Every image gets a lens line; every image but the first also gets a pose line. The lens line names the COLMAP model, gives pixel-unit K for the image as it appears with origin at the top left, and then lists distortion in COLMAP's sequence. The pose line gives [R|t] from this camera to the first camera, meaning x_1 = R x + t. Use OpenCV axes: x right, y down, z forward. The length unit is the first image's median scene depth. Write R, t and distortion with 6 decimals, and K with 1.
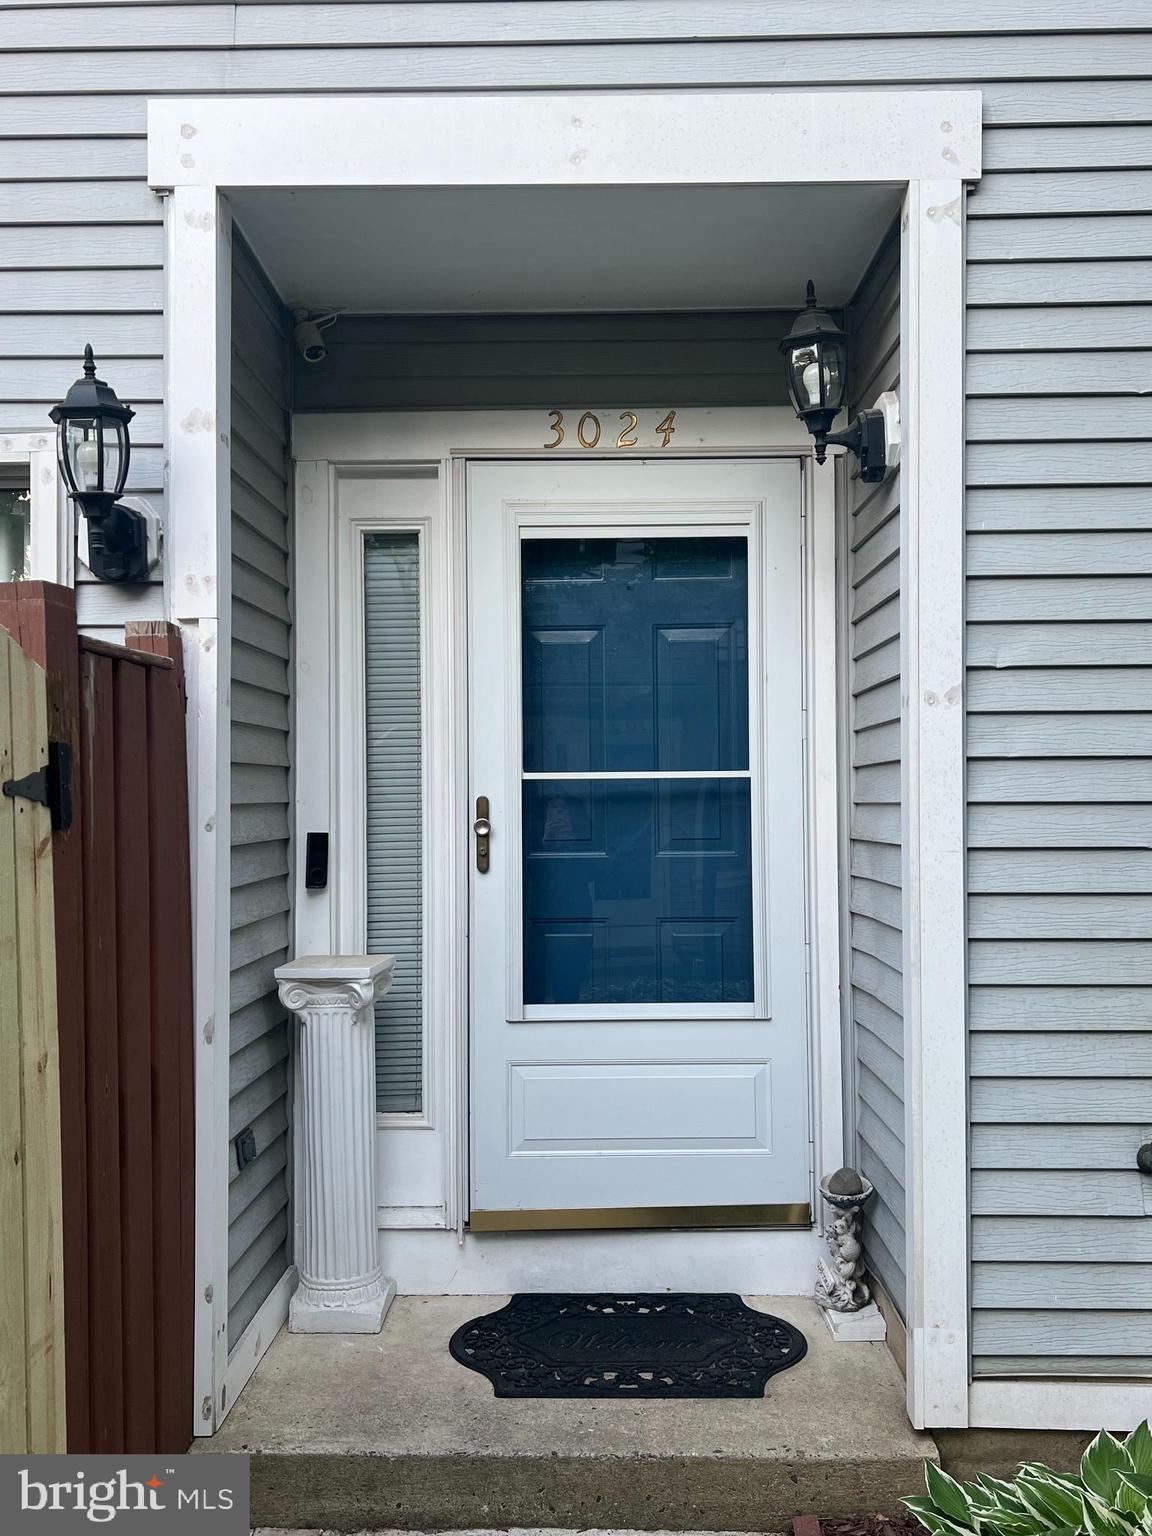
lens RADIAL K [[1336.0, 0, 575.1], [0, 1336.0, 773.0], [0, 0, 1]] dist [0.079520, -0.116685]
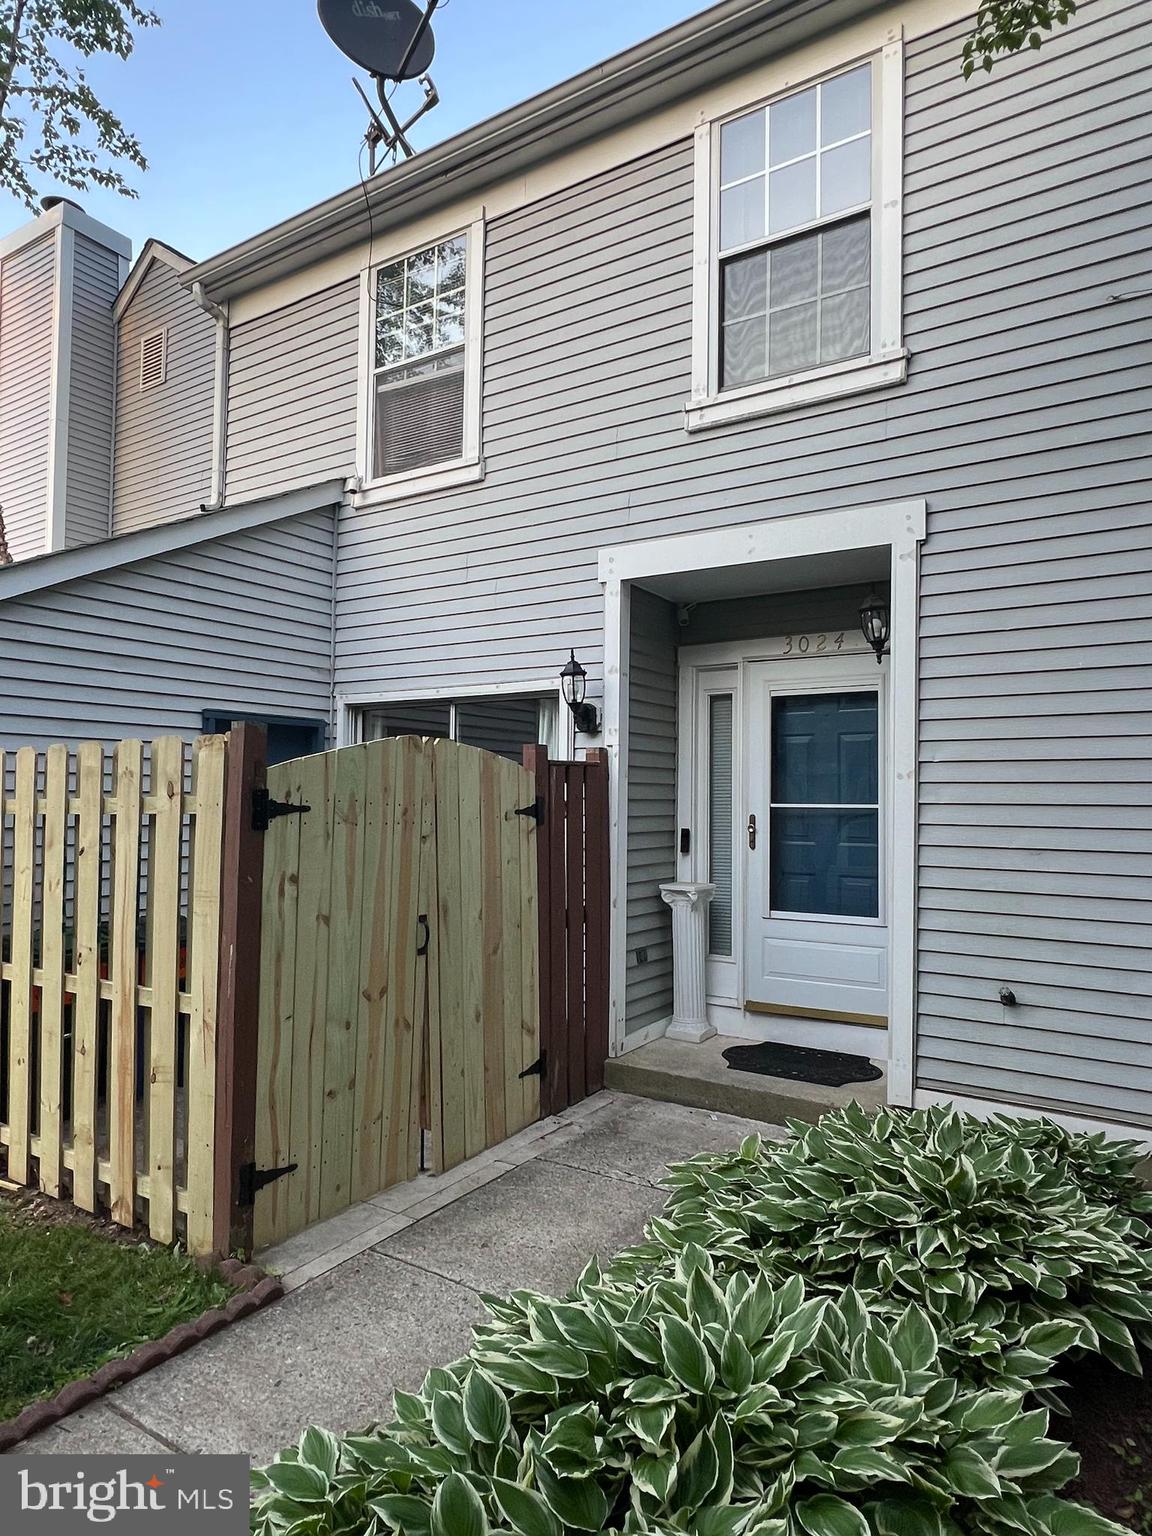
lens RADIAL K [[936.8, 0, 564.4], [0, 936.8, 764.4], [0, 0, 1]] dist [0.003813, 0.000667]
pose [[0.844243, -0.005708, -0.535931, 0.588928], [-0.004991, 0.999816, -0.018511, -0.041120], [0.535938, 0.018303, 0.844059, -0.558735]]
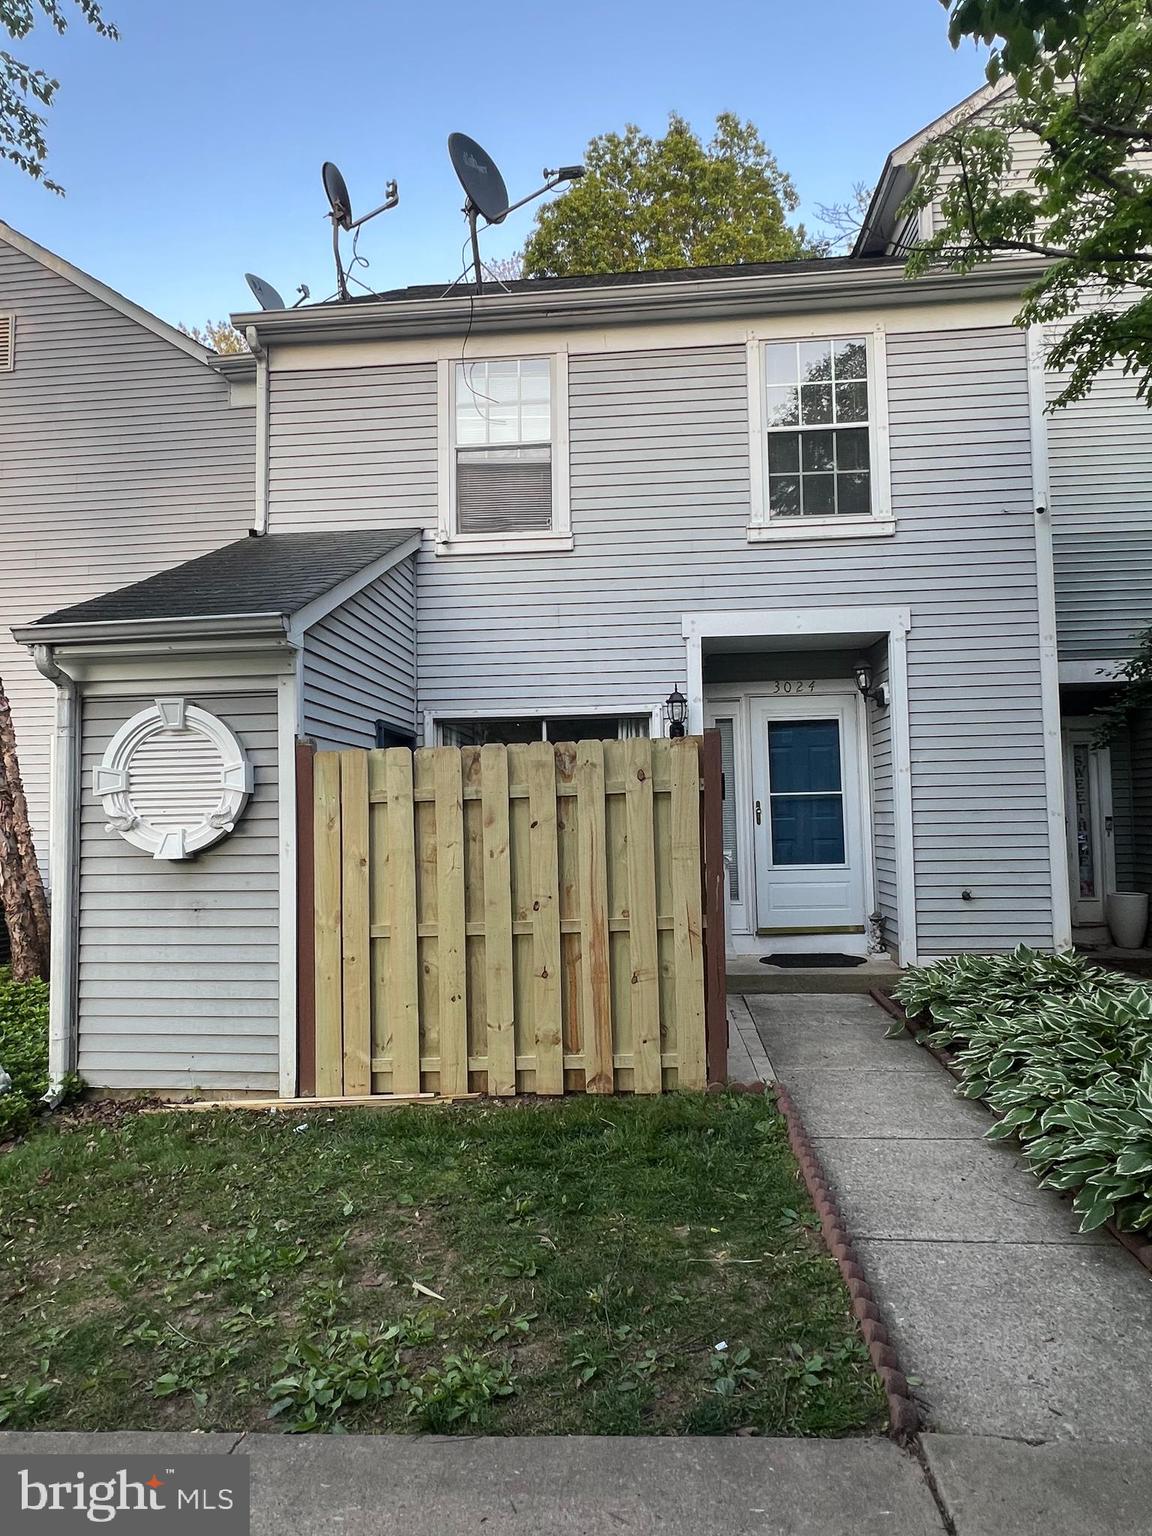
lens RADIAL K [[886.7, 0, 572.4], [0, 886.7, 766.6], [0, 0, 1]] dist [-0.000487, 0.000979]
pose [[0.997835, -0.017517, -0.063395, -0.452688], [0.015101, 0.999148, -0.038399, 0.012457], [0.064014, 0.037358, 0.997250, -1.395118]]
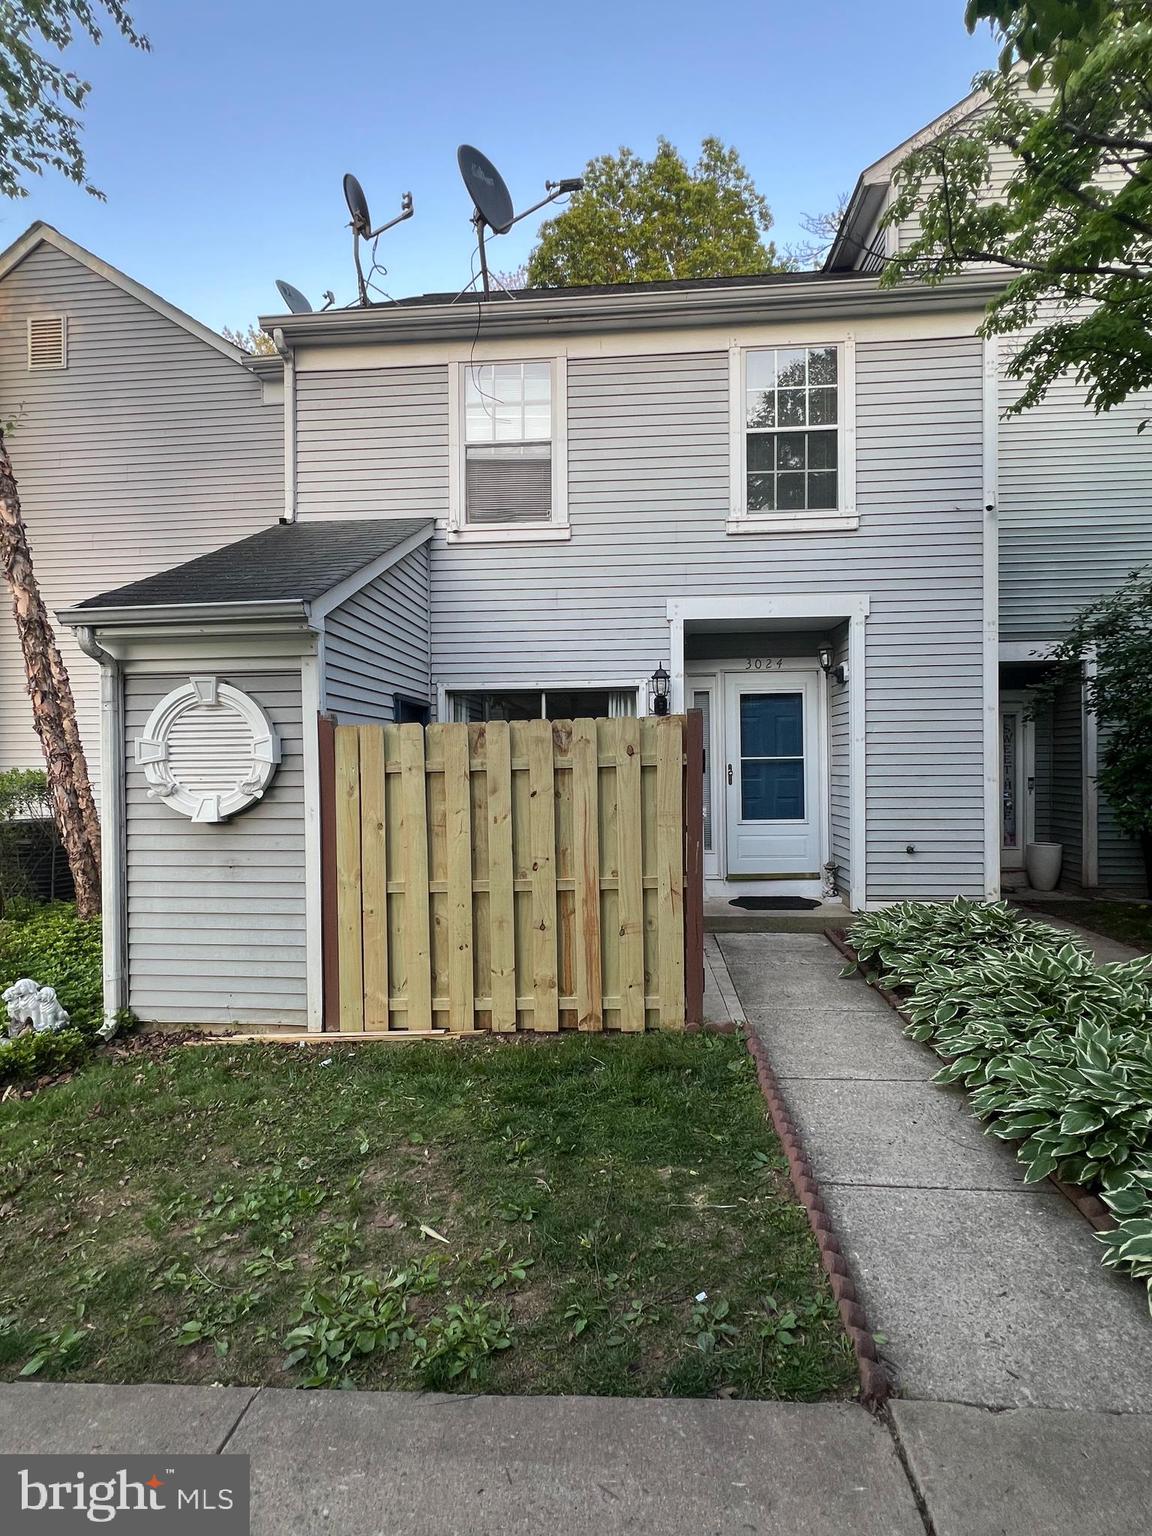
lens RADIAL K [[745.8, 0, 572.9], [0, 745.8, 767.3], [0, 0, 1]] dist [-0.000266, 0.000471]
pose [[0.998370, -0.005821, -0.056779, -0.460391], [0.007336, 0.999622, 0.026512, -0.036755], [0.056603, -0.026885, 0.998035, -1.292344]]
